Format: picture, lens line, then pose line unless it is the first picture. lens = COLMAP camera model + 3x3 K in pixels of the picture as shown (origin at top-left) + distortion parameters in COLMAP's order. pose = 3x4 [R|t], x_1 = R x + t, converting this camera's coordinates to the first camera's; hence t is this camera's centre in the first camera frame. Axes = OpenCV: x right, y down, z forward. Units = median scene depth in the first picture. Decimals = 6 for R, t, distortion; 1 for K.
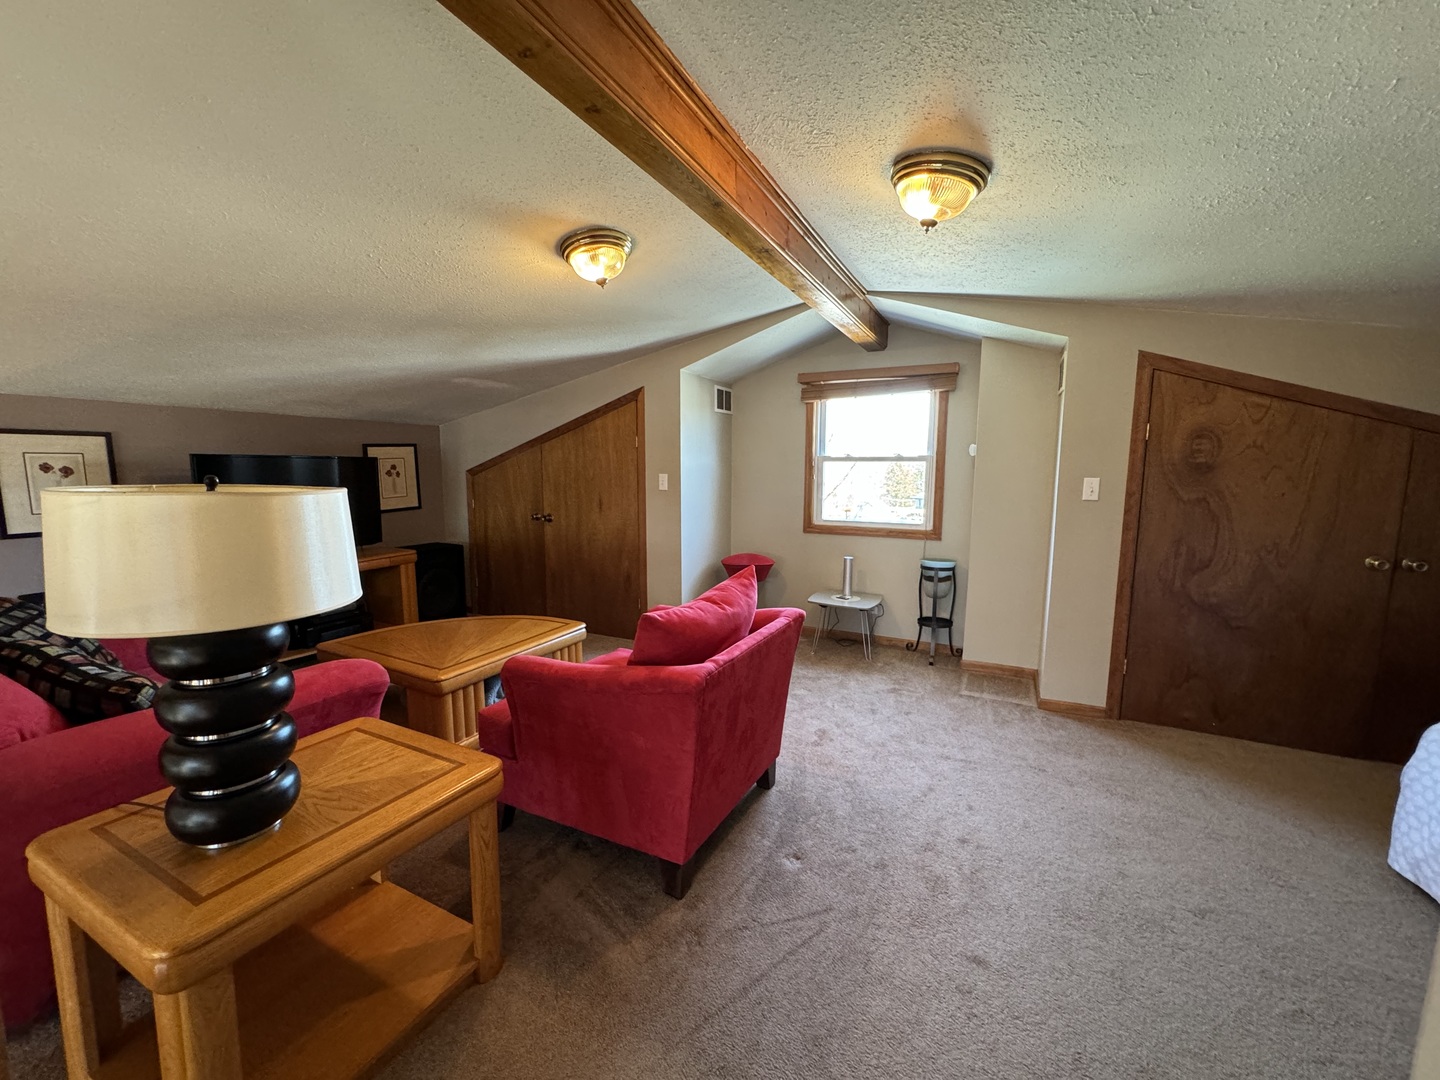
lens RADIAL K [[574.0, 0, 719.0], [0, 574.0, 535.9], [0, 0, 1]] dist [-0.003797, 0.000397]
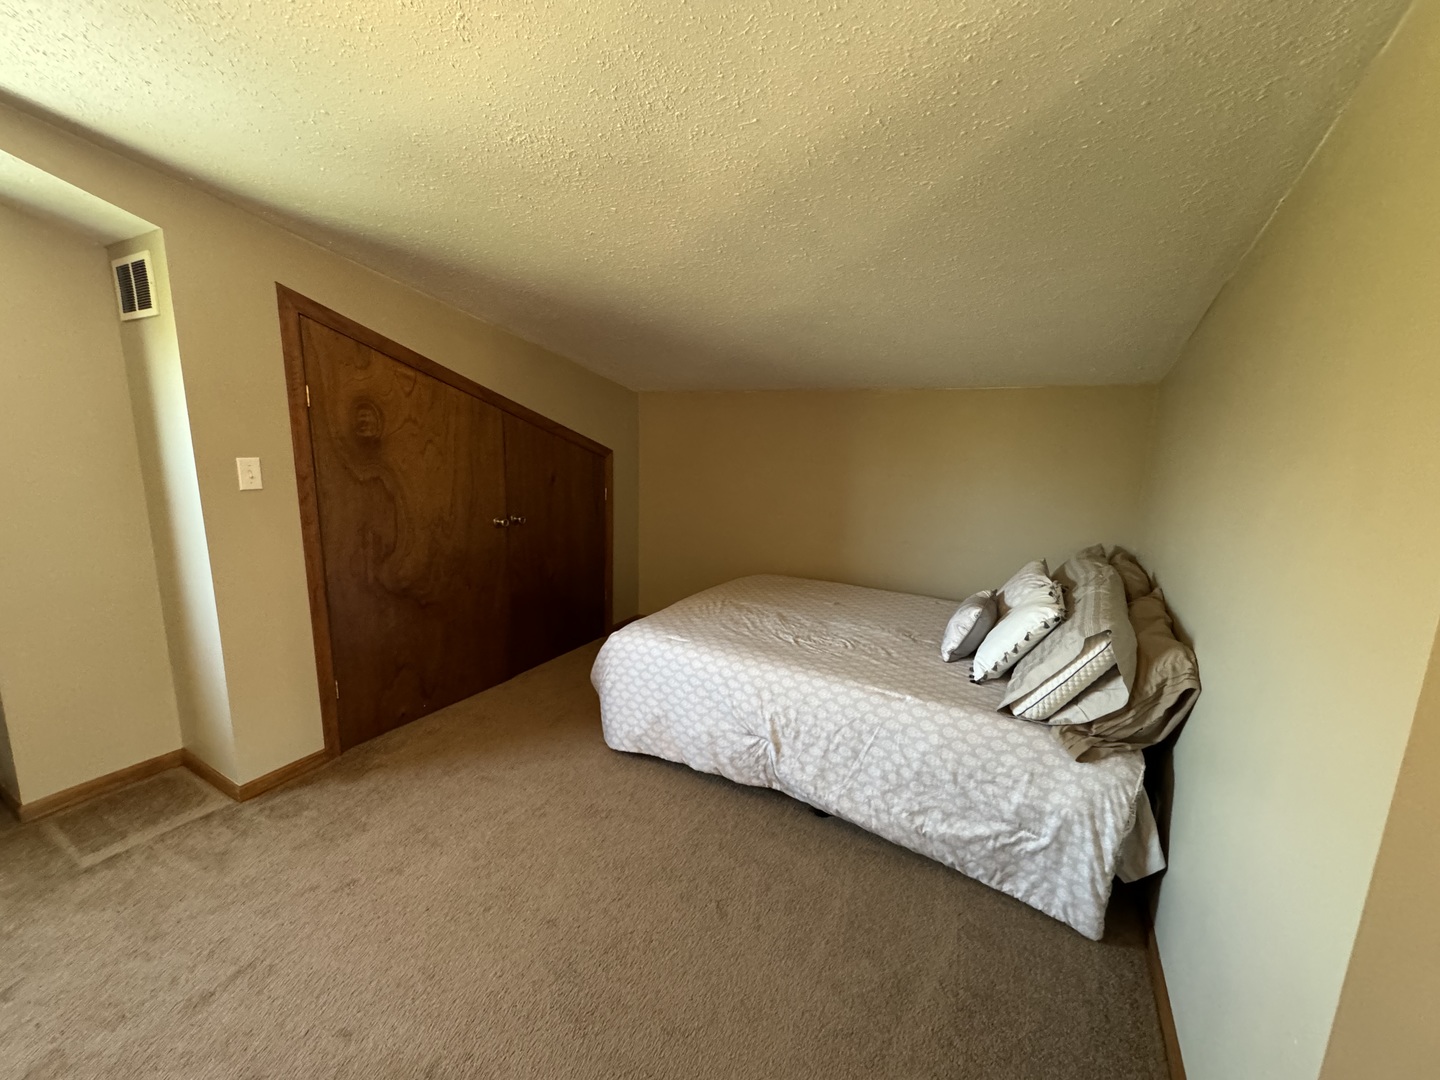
lens RADIAL K [[574.0, 0, 722.0], [0, 574.0, 540.0], [0, 0, 1]] dist [-0.003797, 0.000397]
pose [[0.036906, -0.184607, 0.982119, -0.030466], [0.090760, 0.979346, 0.180675, -0.081490], [-0.995189, 0.082469, 0.052898, 0.420669]]
